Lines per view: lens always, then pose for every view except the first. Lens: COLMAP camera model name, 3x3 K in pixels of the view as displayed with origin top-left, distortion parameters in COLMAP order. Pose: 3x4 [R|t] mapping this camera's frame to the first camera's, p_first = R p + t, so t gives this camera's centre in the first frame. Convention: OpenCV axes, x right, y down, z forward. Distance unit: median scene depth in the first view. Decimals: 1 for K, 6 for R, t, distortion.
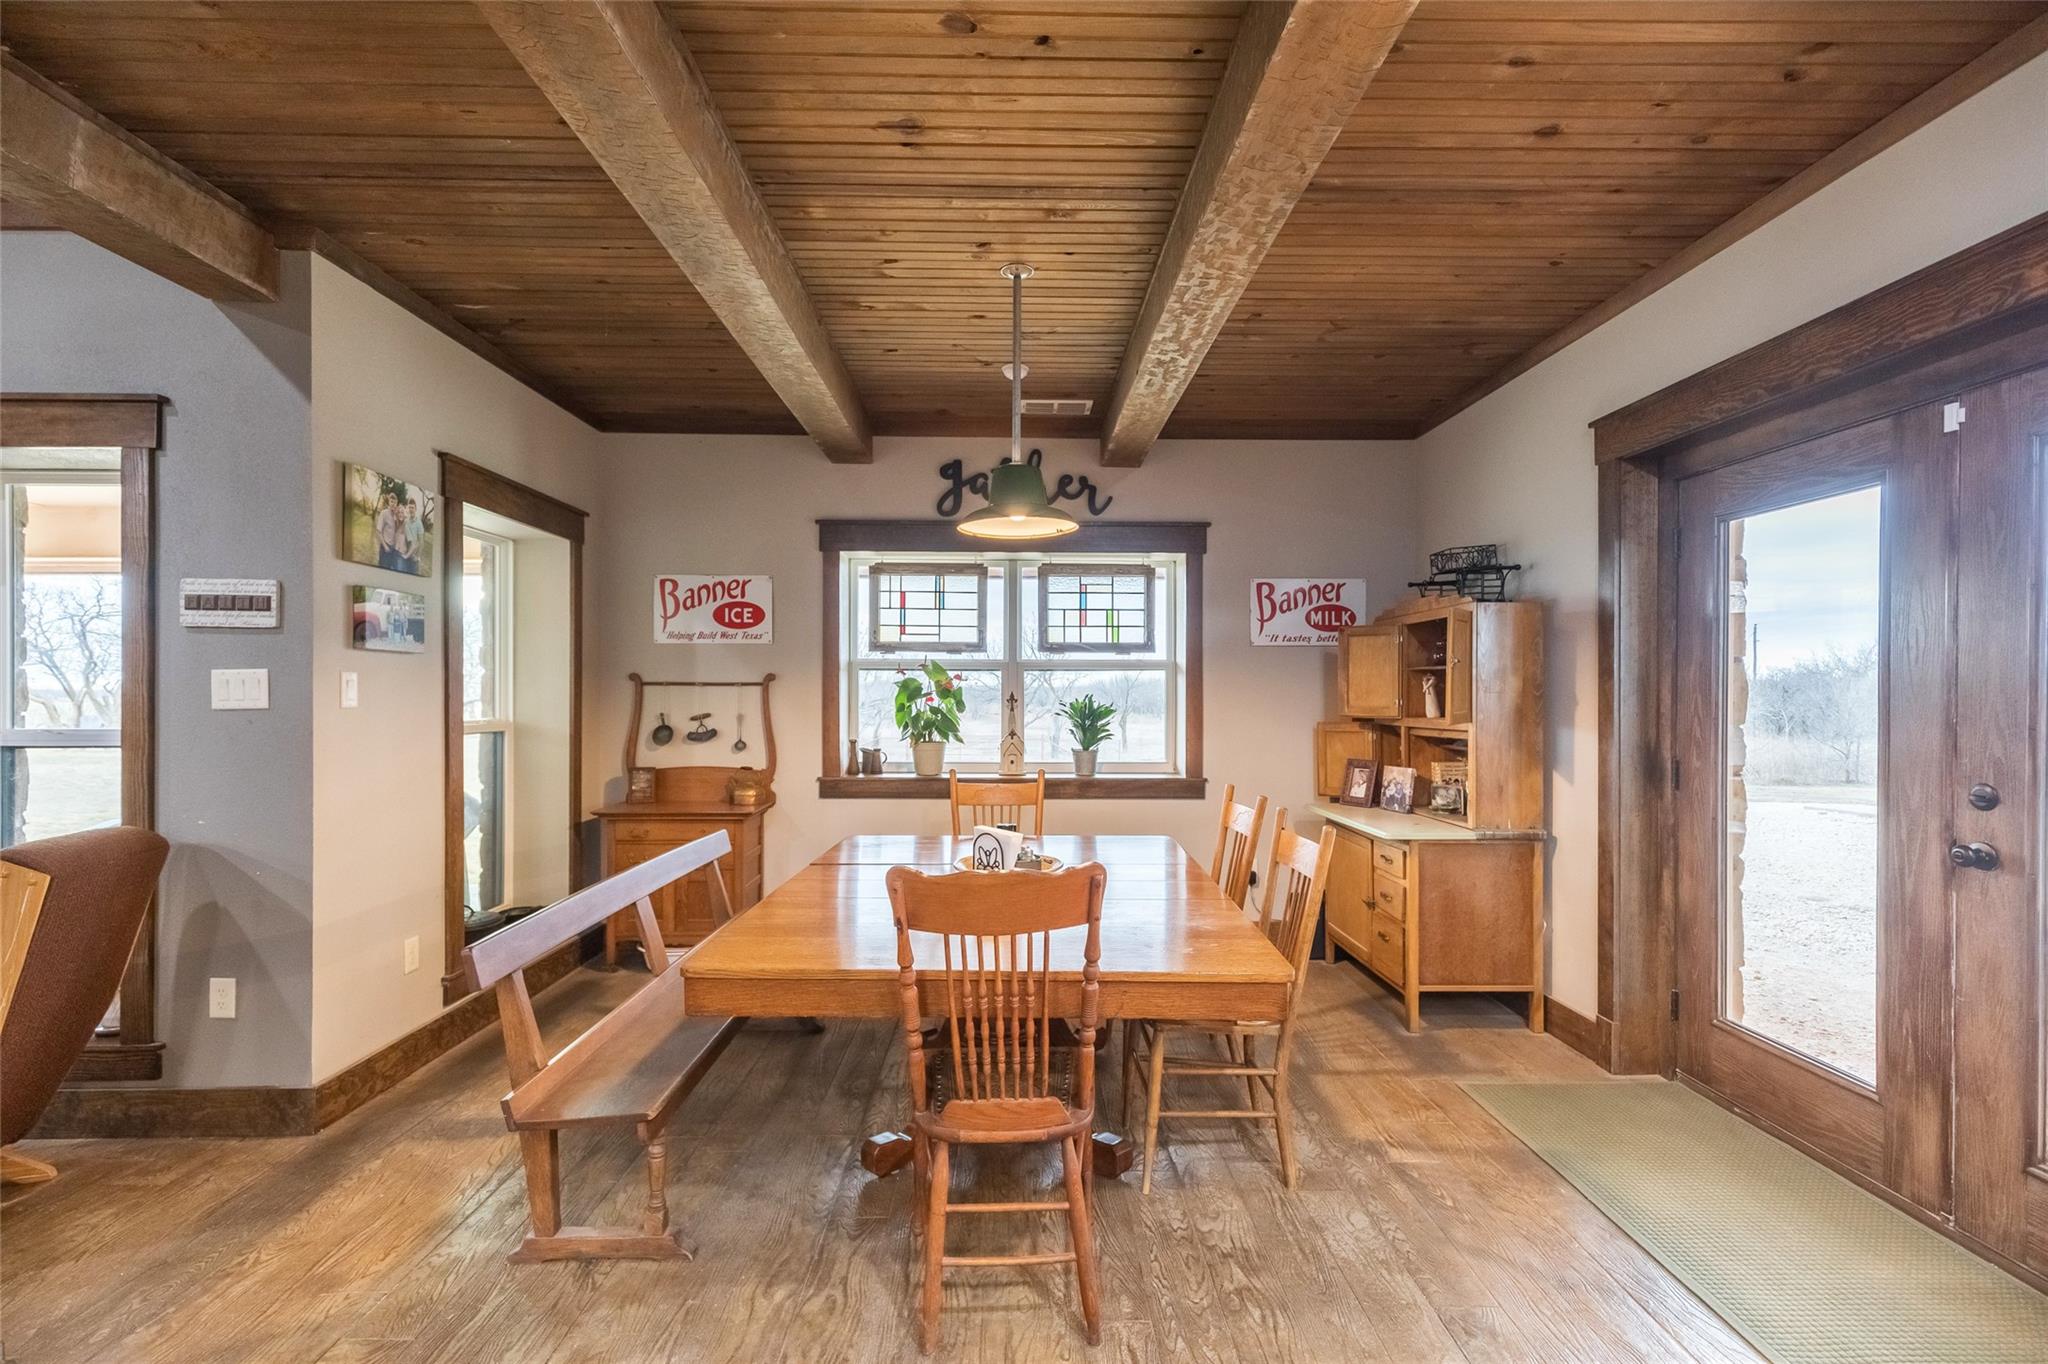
lens RADIAL K [[924.5, 0, 1022.9], [0, 924.5, 687.7], [0, 0, 1]] dist [0.009065, -0.001517]
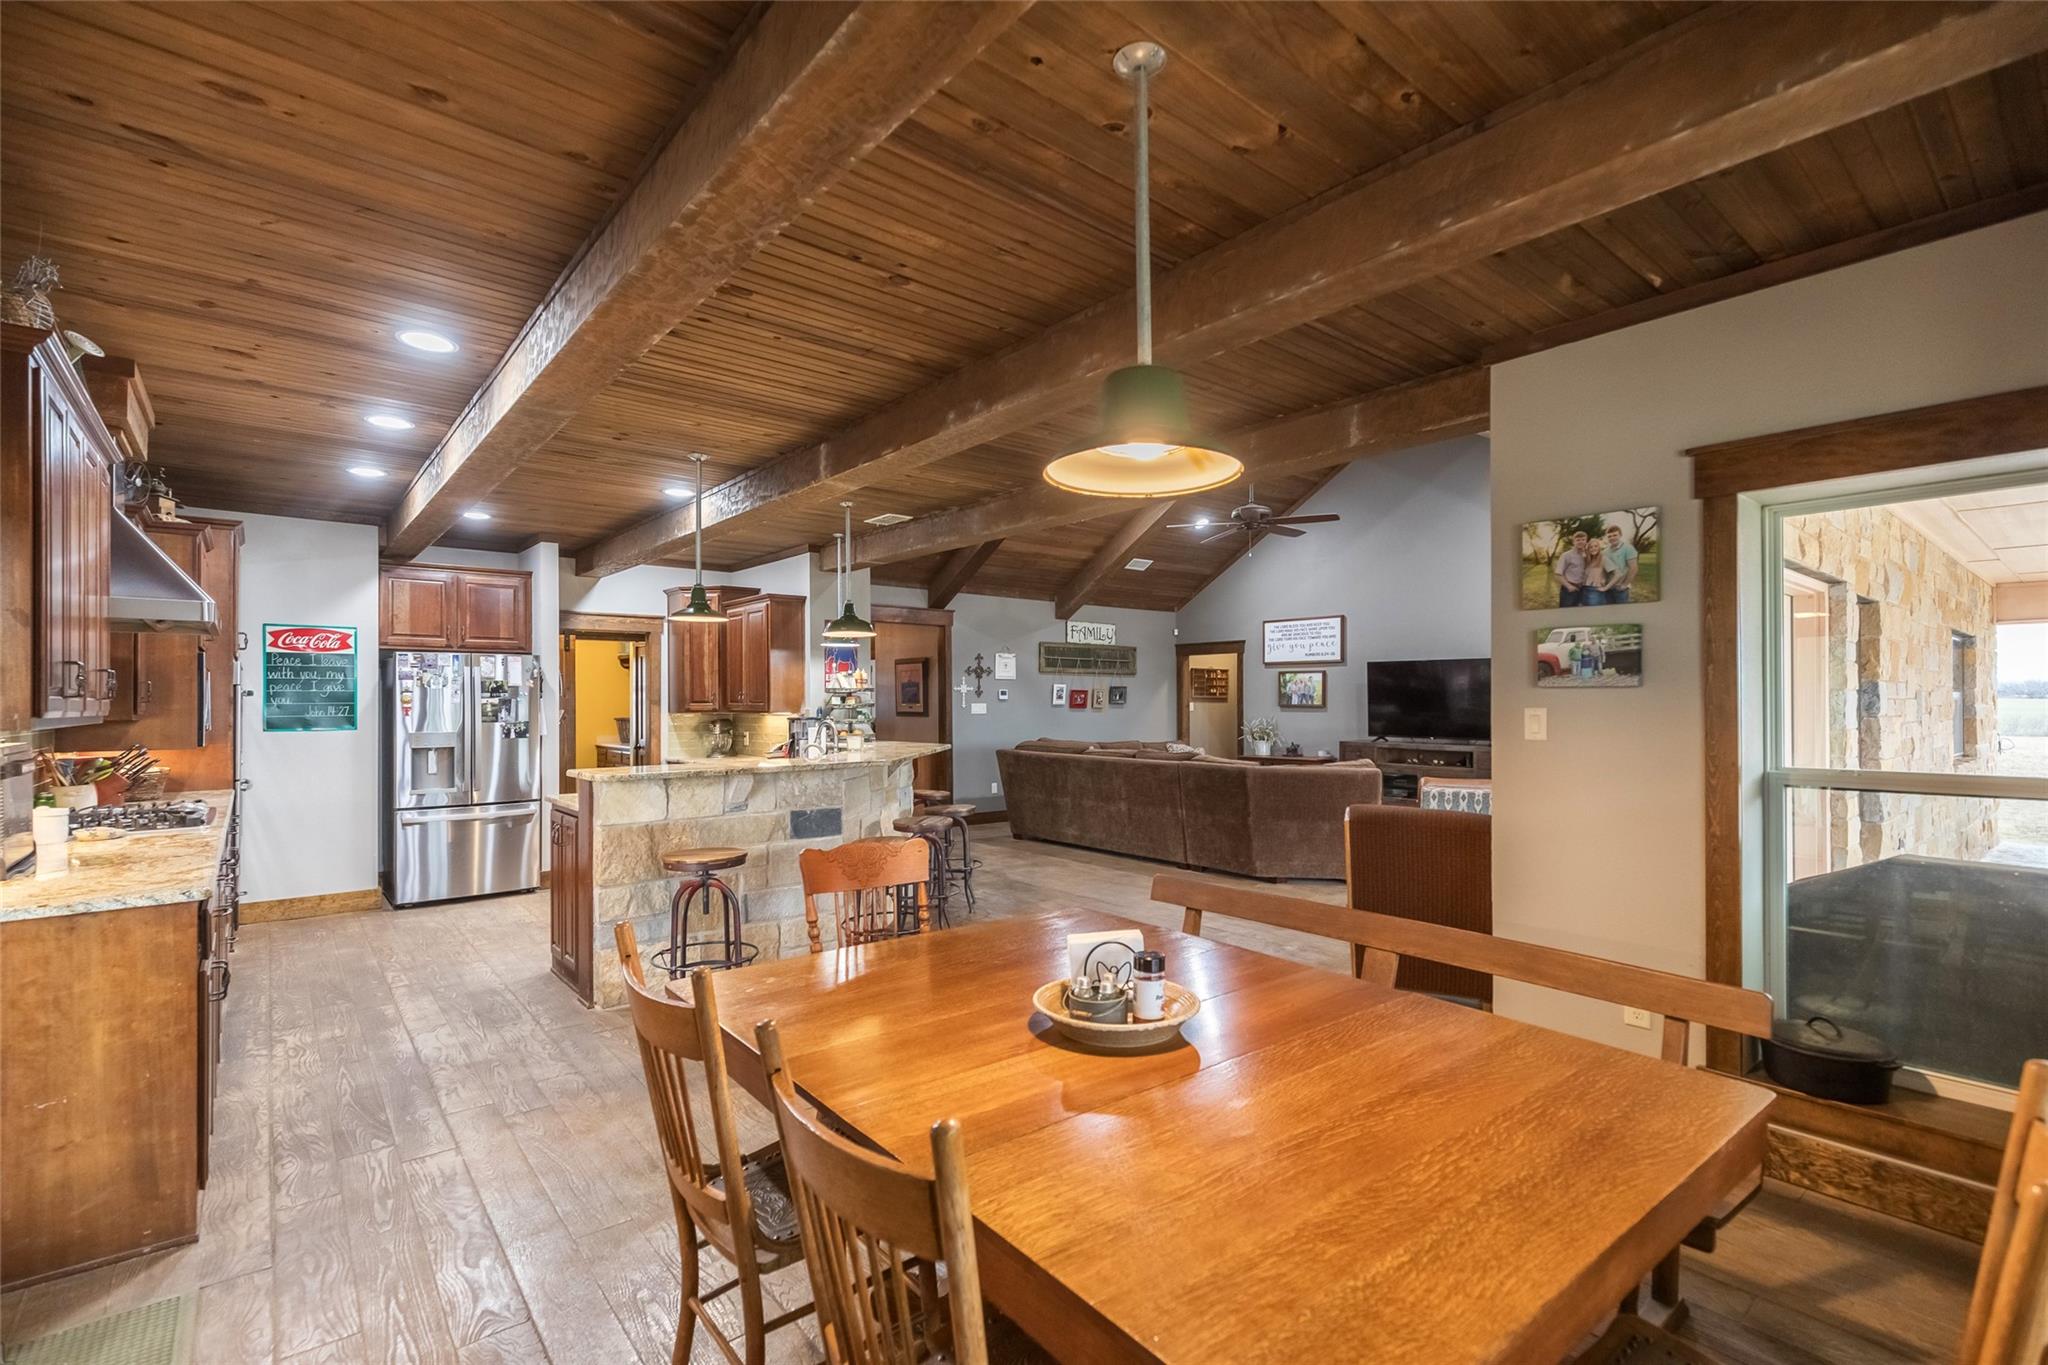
lens RADIAL K [[924.5, 0, 1025.5], [0, 924.5, 693.7], [0, 0, 1]] dist [0.009065, -0.001517]
pose [[-0.783657, -0.002855, -0.621188, 0.428651], [0.002508, 0.999967, -0.007760, -0.025620], [0.621189, -0.007639, -0.783623, 1.422829]]
